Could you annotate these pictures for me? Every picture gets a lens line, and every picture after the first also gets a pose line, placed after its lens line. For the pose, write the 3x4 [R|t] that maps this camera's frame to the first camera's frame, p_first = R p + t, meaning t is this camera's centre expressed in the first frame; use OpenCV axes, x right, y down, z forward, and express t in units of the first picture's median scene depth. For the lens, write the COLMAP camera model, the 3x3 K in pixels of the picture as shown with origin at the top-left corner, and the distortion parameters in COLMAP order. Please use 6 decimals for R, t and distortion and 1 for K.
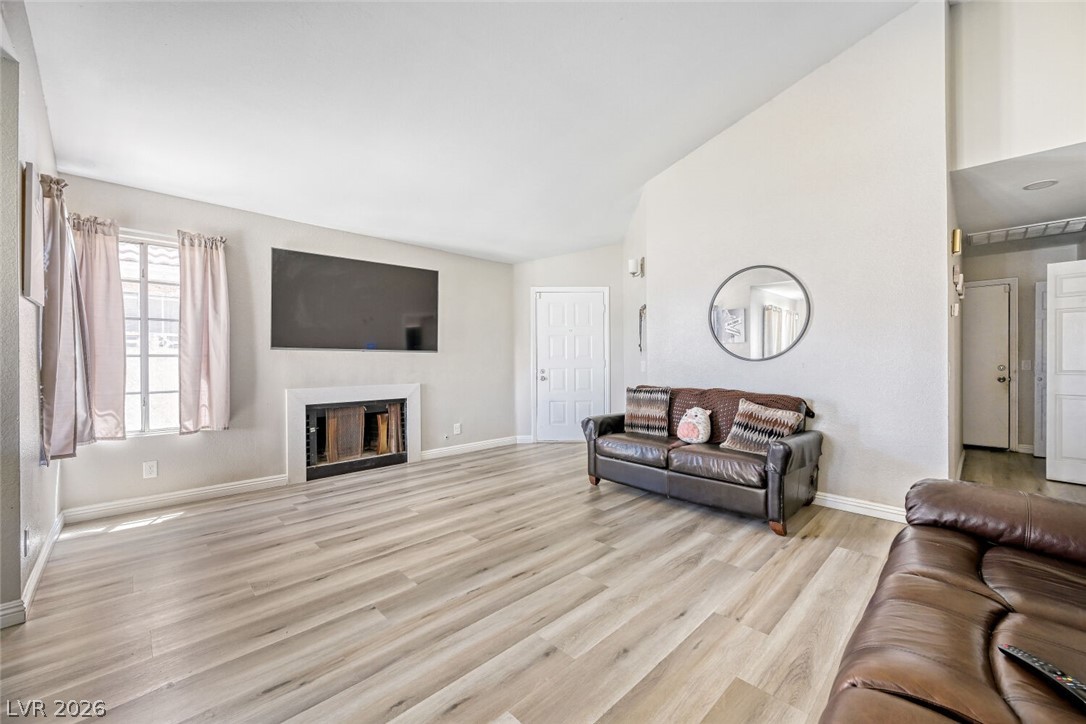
lens RADIAL K [[424.6, 0, 543.8], [0, 424.6, 362.9], [0, 0, 1]] dist [0.003237, 0.000255]
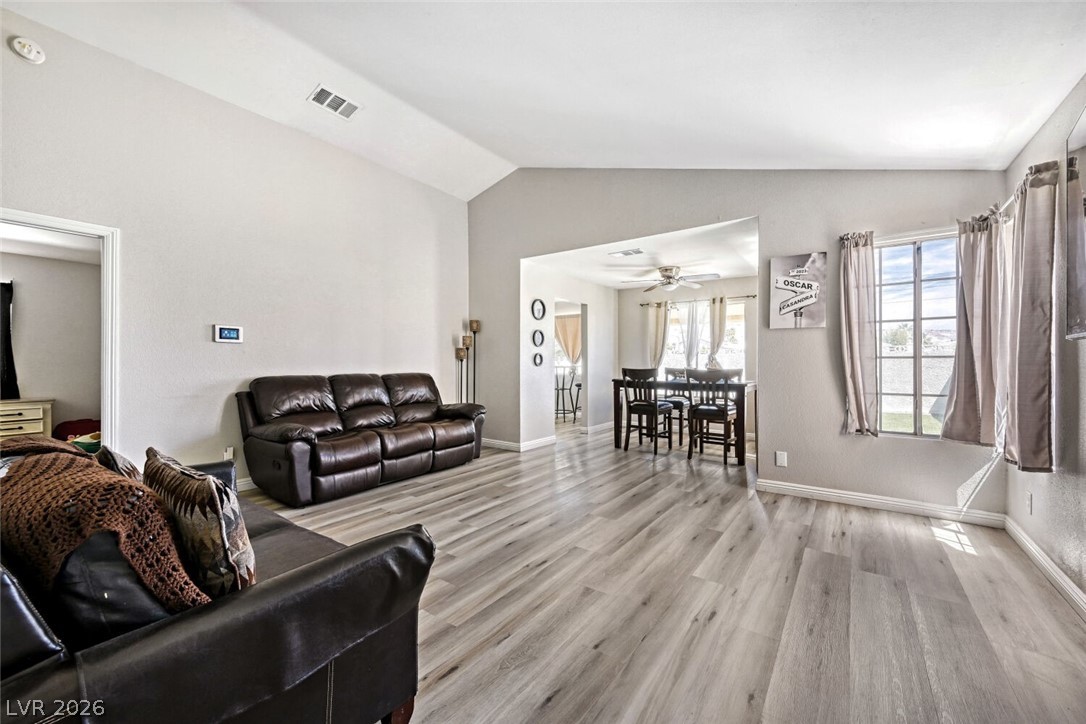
lens RADIAL K [[424.6, 0, 542.5], [0, 424.6, 361.6], [0, 0, 1]] dist [0.003237, 0.000255]
pose [[-0.985906, 0.002370, -0.167285, 0.089101], [0.001400, 0.999982, 0.005919, -0.012637], [0.167295, 0.005601, -0.985891, 1.972513]]
